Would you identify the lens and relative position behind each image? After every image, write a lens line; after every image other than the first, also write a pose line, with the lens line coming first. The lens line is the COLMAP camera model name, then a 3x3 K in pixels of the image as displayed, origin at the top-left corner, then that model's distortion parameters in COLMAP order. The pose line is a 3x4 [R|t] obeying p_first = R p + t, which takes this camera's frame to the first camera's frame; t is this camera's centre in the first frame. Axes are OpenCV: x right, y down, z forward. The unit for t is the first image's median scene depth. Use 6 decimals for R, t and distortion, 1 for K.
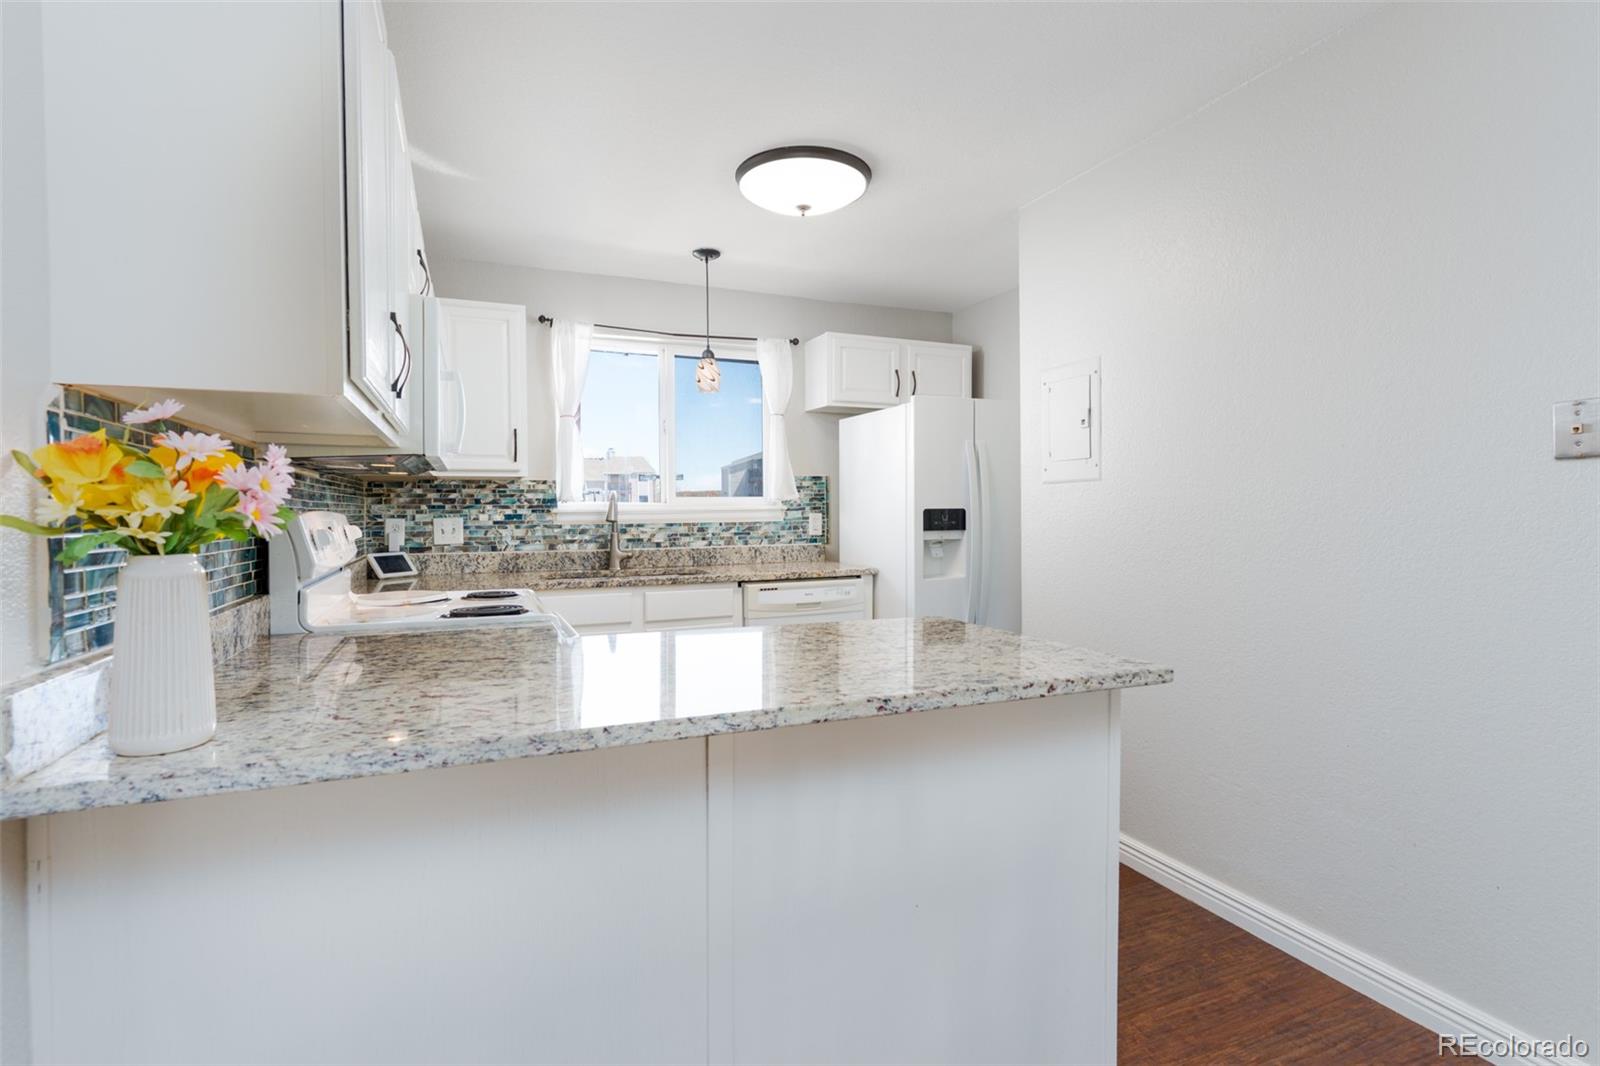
lens RADIAL K [[766.9, 0, 800.5], [0, 766.9, 525.4], [0, 0, 1]] dist [-0.001627, -0.000077]
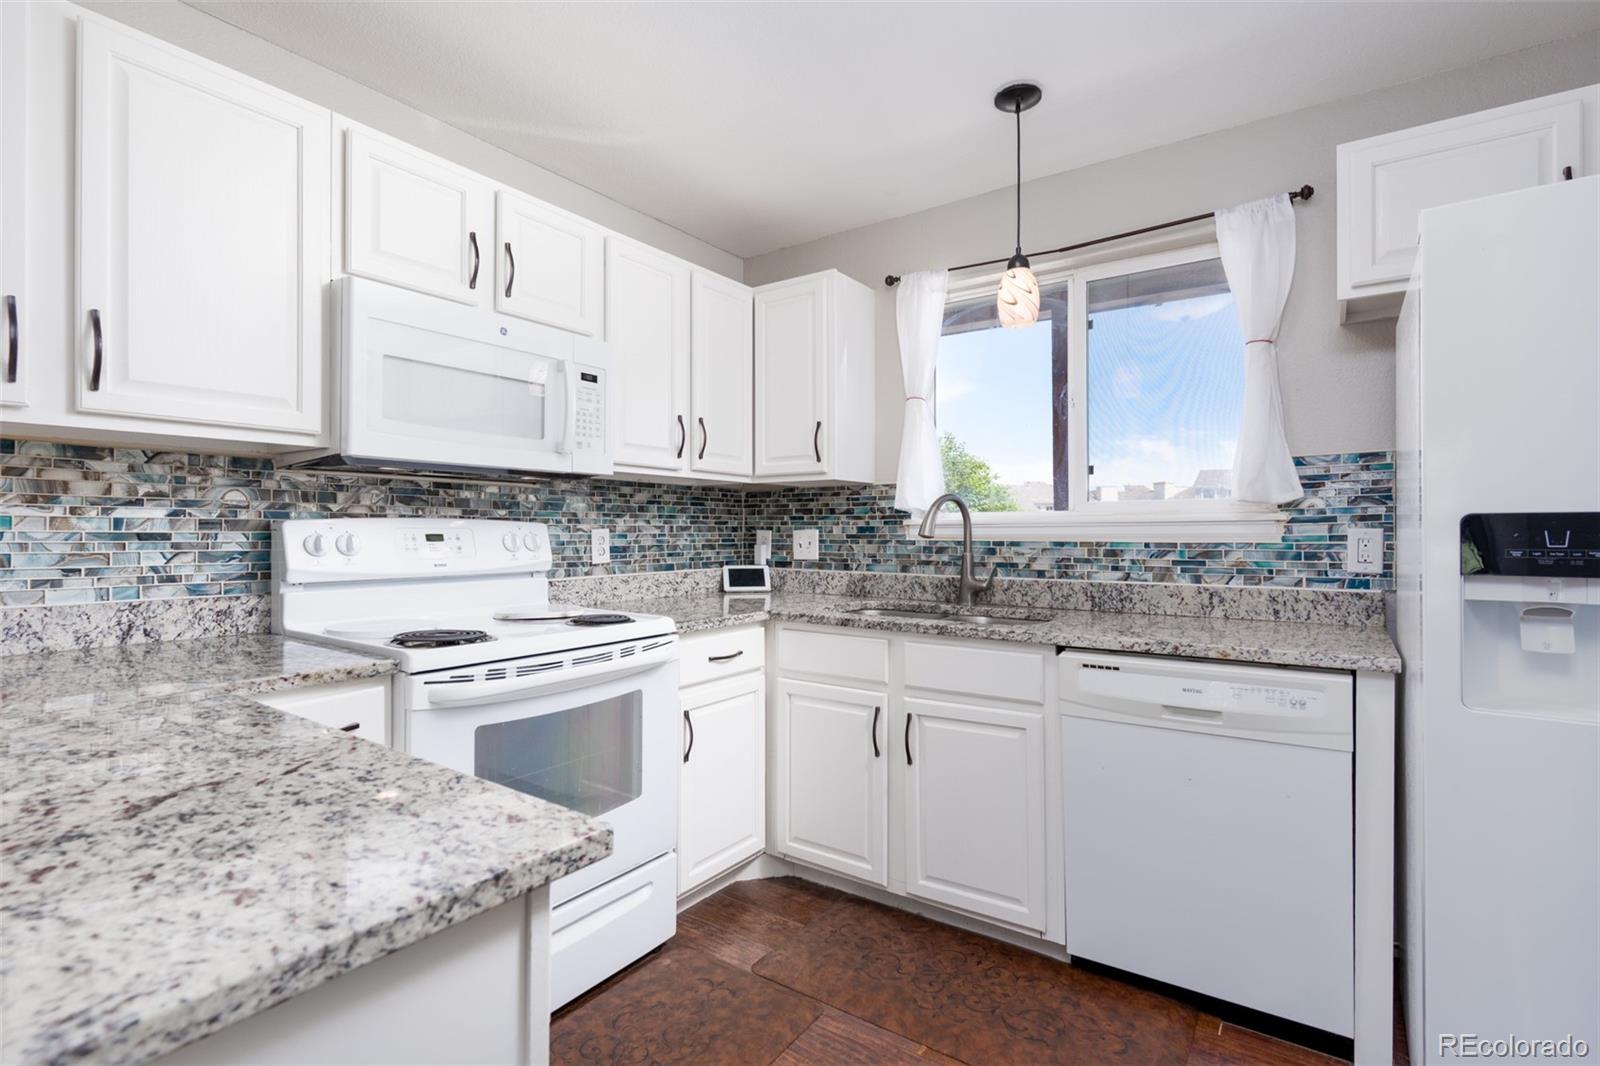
lens RADIAL K [[766.9, 0, 795.5], [0, 766.9, 529.8], [0, 0, 1]] dist [-0.001627, -0.000077]
pose [[0.520260, 0.007364, -0.853976, 0.288043], [-0.021360, 0.999762, -0.004392, -0.005686], [0.853741, 0.020526, 0.520294, 0.504335]]
